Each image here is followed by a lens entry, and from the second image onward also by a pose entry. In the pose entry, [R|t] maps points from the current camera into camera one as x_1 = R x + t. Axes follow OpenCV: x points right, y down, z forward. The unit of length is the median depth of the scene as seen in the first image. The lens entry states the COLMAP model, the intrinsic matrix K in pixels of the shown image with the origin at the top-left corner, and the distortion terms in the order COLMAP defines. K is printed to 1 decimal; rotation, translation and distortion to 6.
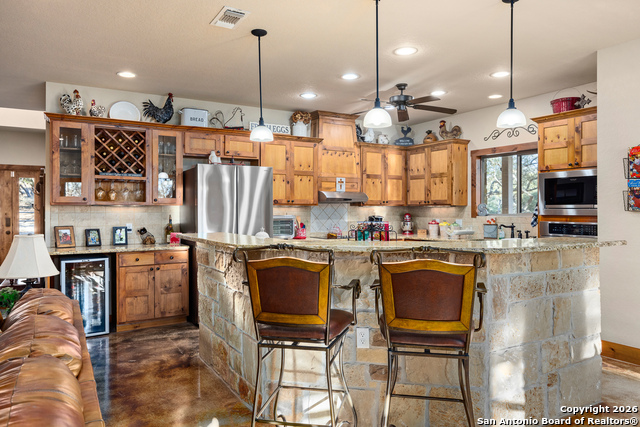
lens RADIAL K [[450.7, 0, 320.8], [0, 450.7, 207.1], [0, 0, 1]] dist [-0.014032, 0.001062]
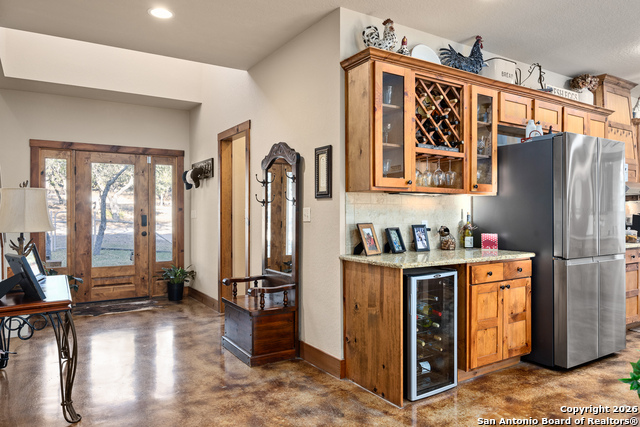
lens RADIAL K [[450.7, 0, 318.7], [0, 450.7, 208.9], [0, 0, 1]] dist [-0.014032, 0.001062]
pose [[0.999872, 0.004360, 0.015408, -0.629533], [-0.004299, 0.999983, -0.003988, 0.023776], [-0.015425, 0.003921, 0.999873, 0.317479]]
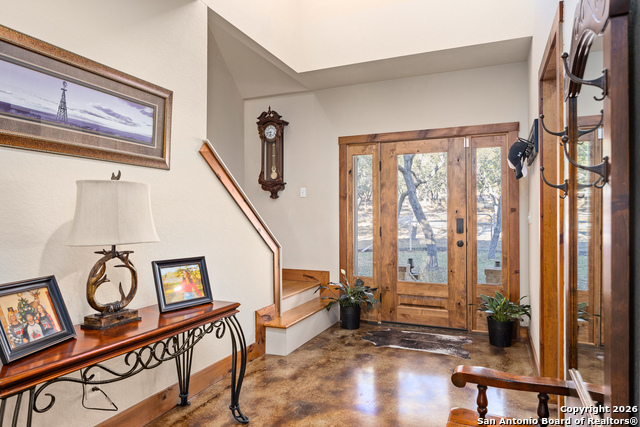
lens RADIAL K [[411.0, 0, 317.5], [0, 411.0, 213.5], [0, 0, 1]] dist [-0.004837, -0.001598]
pose [[0.568515, -0.002847, -0.822668, -0.569856], [0.000957, 0.999996, -0.002799, 0.030179], [0.822672, 0.000804, 0.568515, 0.850608]]
